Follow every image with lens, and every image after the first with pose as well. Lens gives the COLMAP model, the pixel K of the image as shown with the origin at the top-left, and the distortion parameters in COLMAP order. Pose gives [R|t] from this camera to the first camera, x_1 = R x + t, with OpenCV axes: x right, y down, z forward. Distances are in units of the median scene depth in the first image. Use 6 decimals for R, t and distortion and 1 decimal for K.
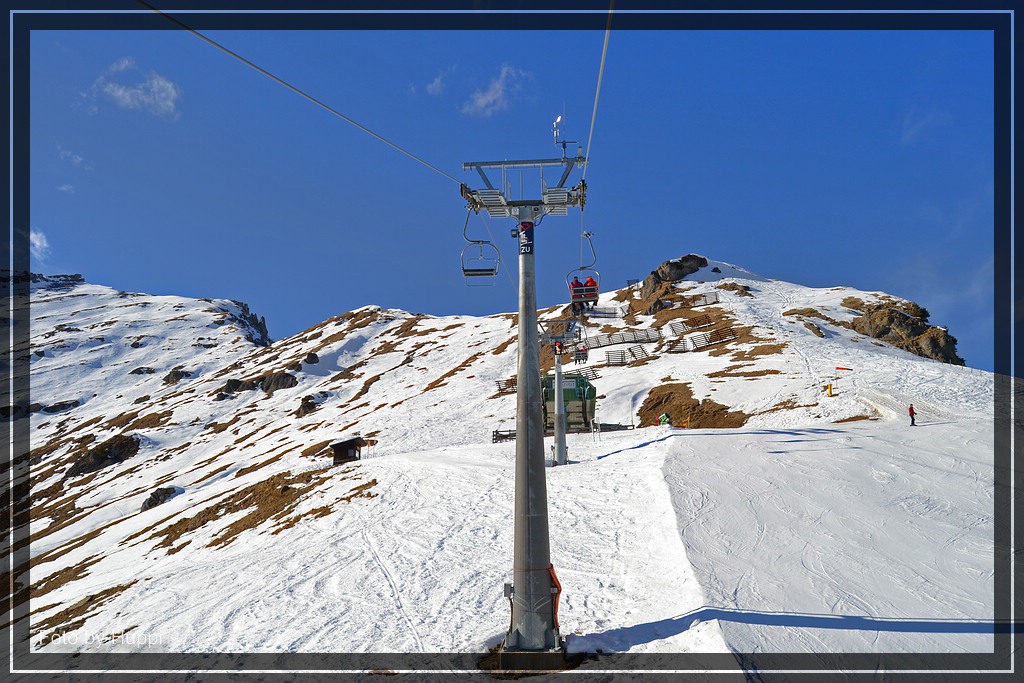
lens RADIAL K [[793.1, 0, 512.0], [0, 793.1, 341.5], [0, 0, 1]] dist [-0.117219, -0.000749]
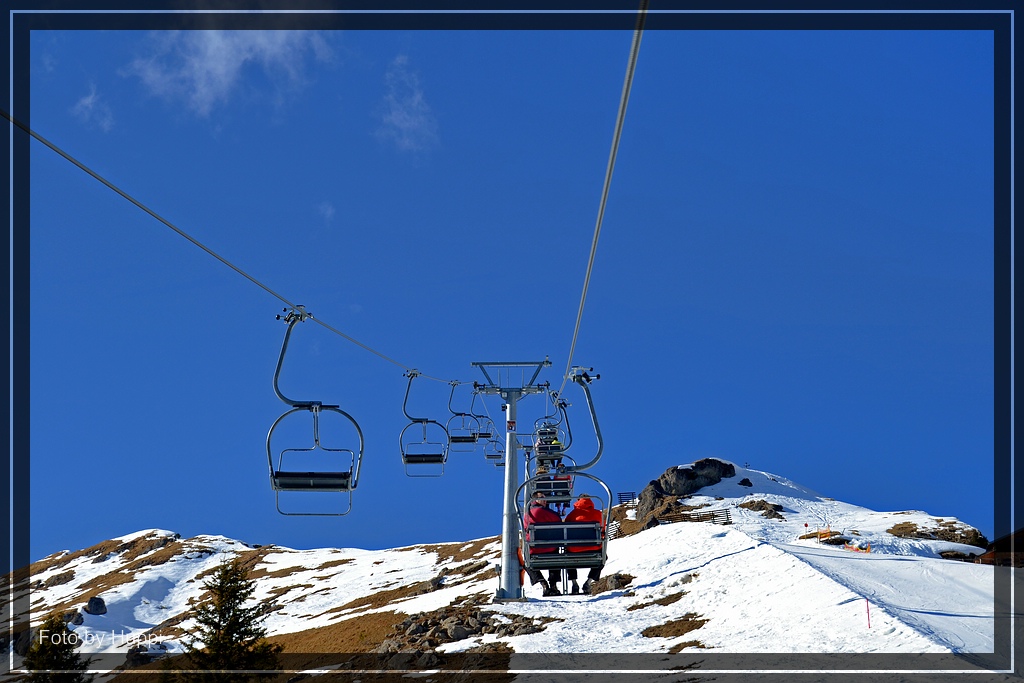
lens RADIAL K [[2426.7, 0, 512.0], [0, 2426.7, 341.5], [0, 0, 1]] dist [-0.011792, 0.198460]
pose [[0.997002, 0.044075, 0.063603, -0.069131], [-0.034200, 0.988284, -0.148746, 0.088349], [-0.069414, 0.146125, 0.986828, -0.882023]]
